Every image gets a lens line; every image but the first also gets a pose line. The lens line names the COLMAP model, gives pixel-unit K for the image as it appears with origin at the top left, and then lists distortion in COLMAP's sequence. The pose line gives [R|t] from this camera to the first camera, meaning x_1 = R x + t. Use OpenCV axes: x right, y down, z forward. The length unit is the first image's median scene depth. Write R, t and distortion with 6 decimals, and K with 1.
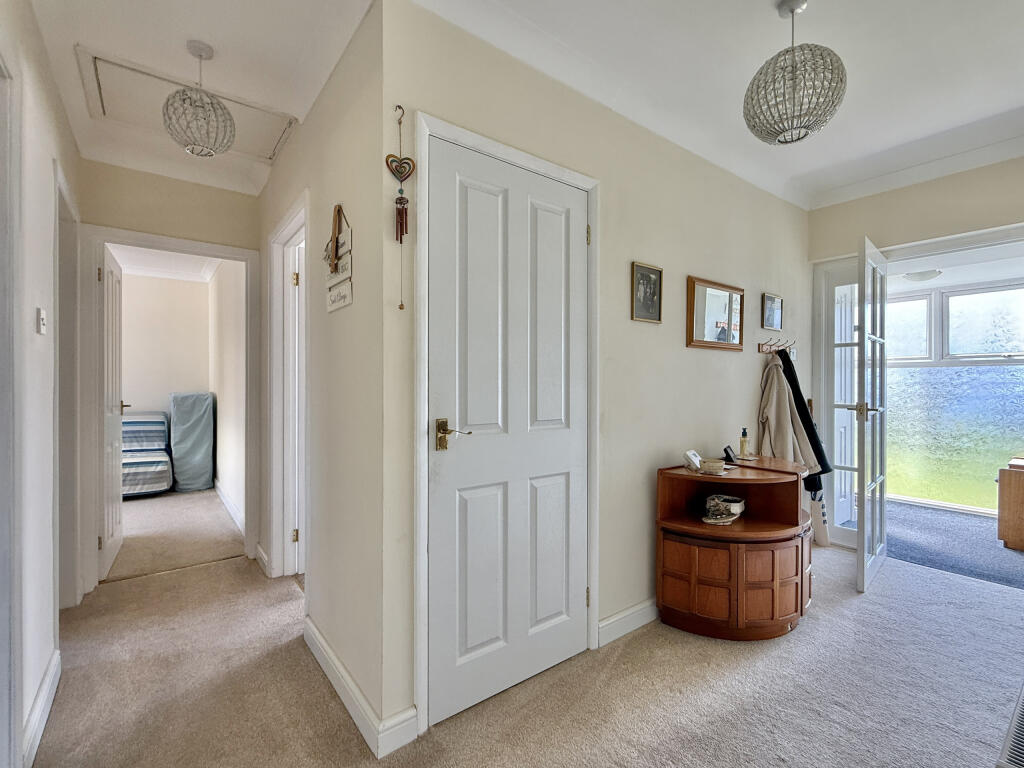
lens RADIAL K [[473.4, 0, 507.9], [0, 473.4, 384.9], [0, 0, 1]] dist [0.003043, 0.000358]
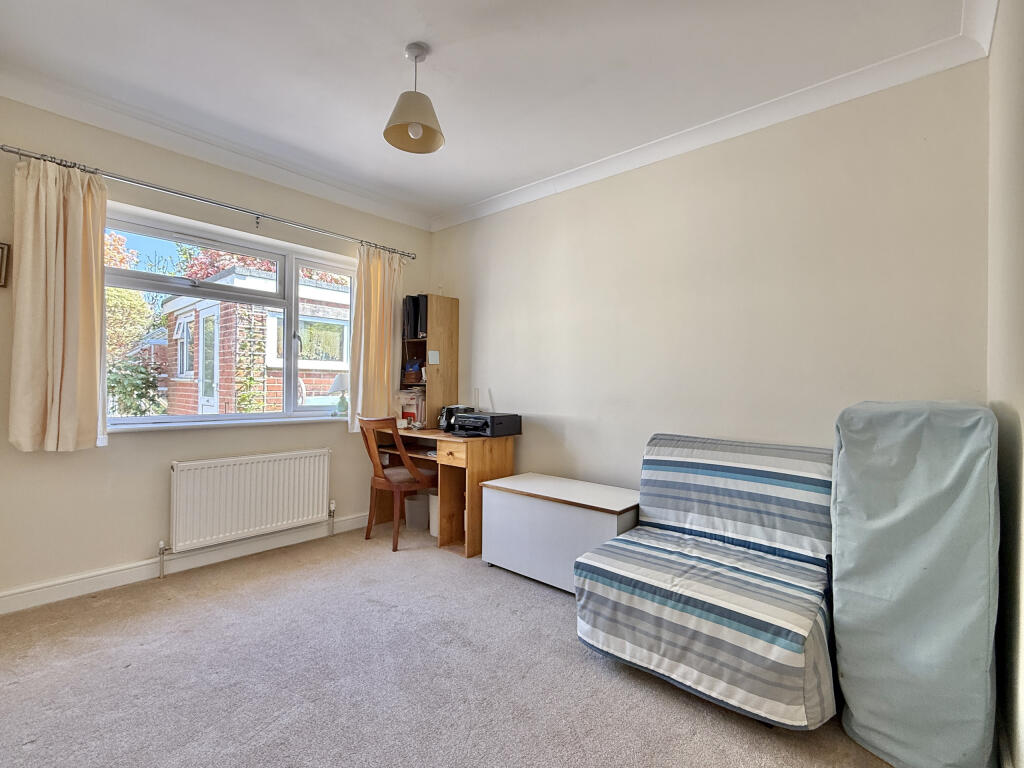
lens RADIAL K [[473.4, 0, 515.9], [0, 473.4, 385.2], [0, 0, 1]] dist [0.003043, 0.000358]
pose [[0.206000, -0.001923, -0.978550, -0.450124], [-0.012852, 0.999907, -0.004670, 0.011284], [0.978468, 0.013538, 0.205956, 0.730370]]
